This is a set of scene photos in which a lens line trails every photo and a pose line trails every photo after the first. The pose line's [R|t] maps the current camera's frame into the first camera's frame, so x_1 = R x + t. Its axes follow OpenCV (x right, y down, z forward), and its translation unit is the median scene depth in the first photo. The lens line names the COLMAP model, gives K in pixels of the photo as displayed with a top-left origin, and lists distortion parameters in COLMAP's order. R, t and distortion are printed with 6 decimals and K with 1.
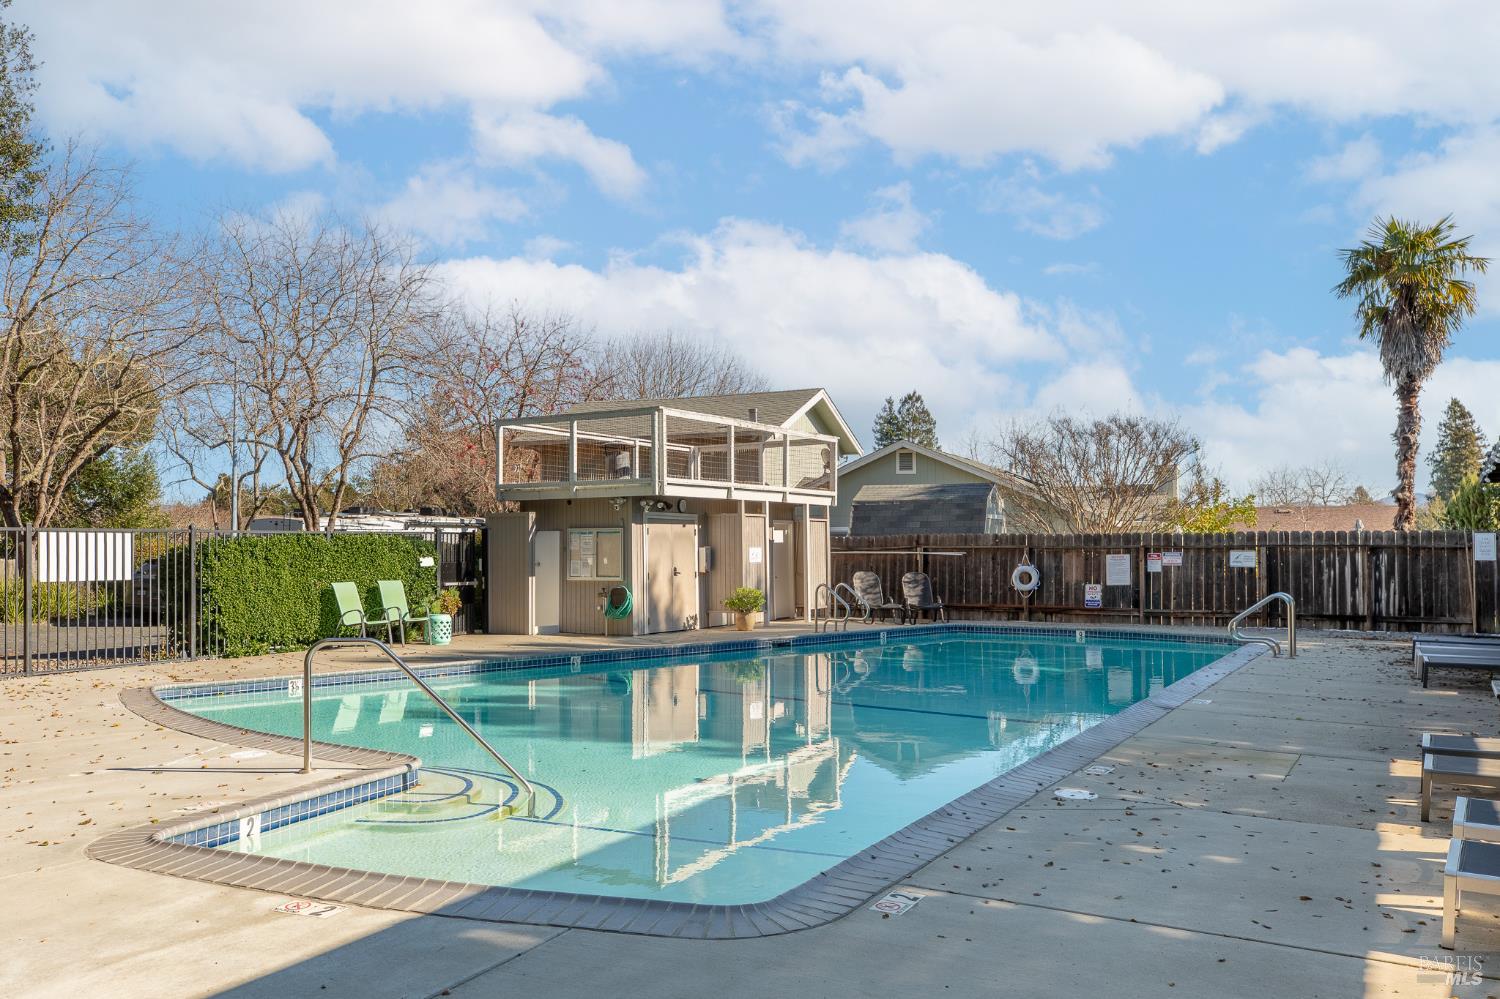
lens RADIAL K [[1231.9, 0, 750.5], [0, 1231.9, 507.2], [0, 0, 1]] dist [-0.004533, -0.003888]
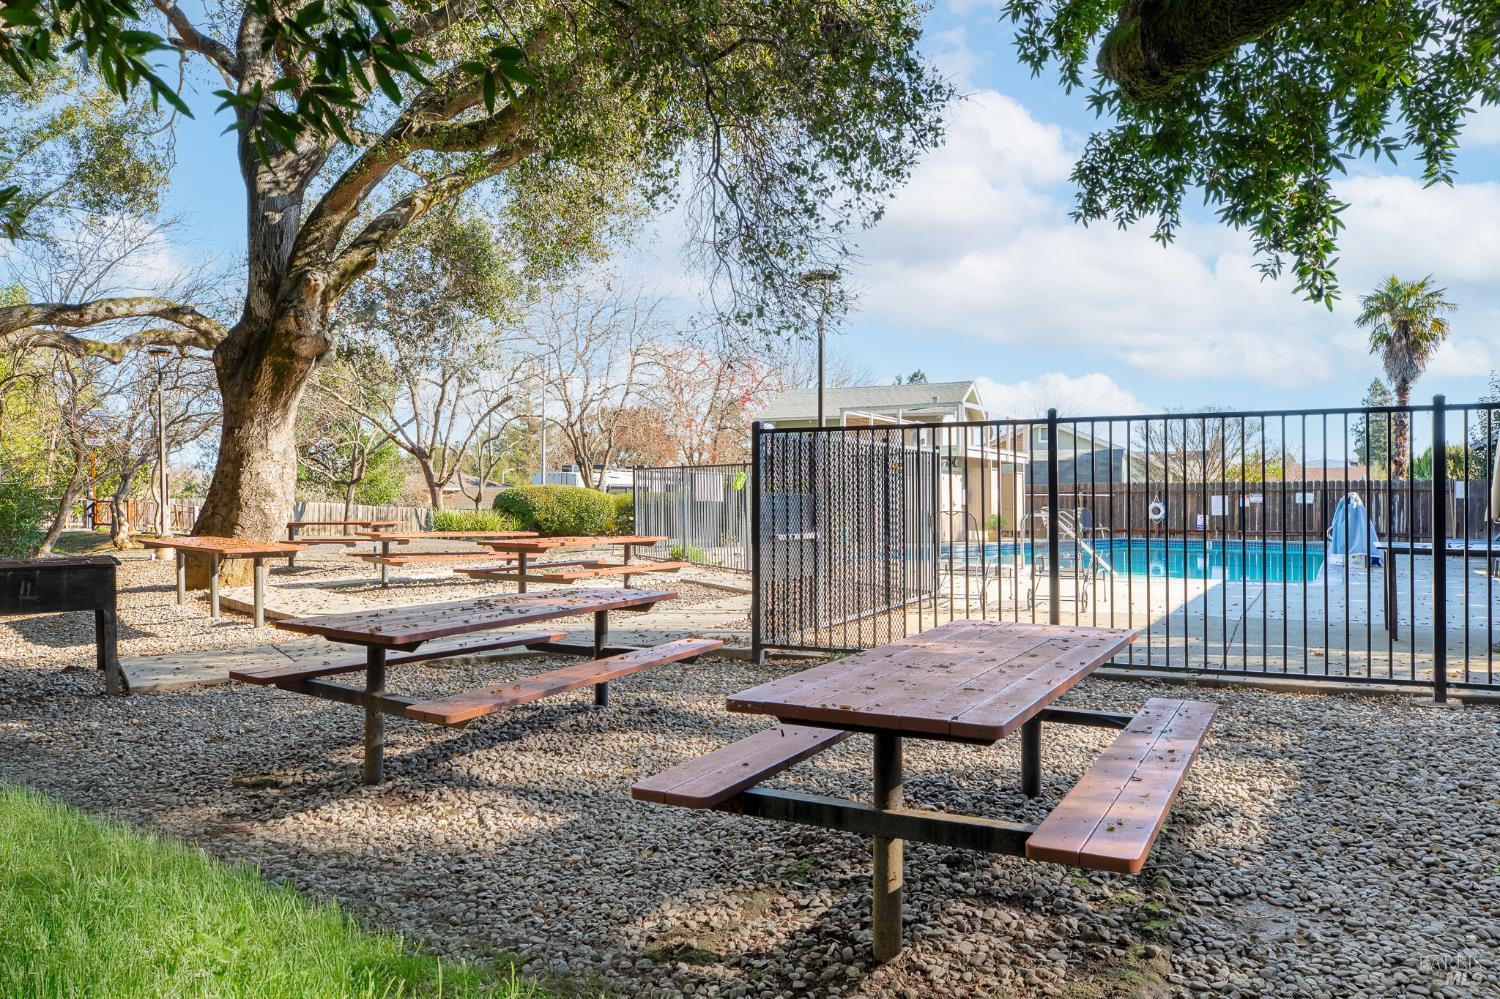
lens RADIAL K [[1126.1, 0, 750.2], [0, 1126.1, 498.6], [0, 0, 1]] dist [0.007879, 0.002765]
pose [[0.999704, 0.004102, 0.023962, -0.305584], [-0.004712, 0.999665, 0.025452, 0.007827], [-0.023849, -0.025557, 0.999389, -0.380716]]
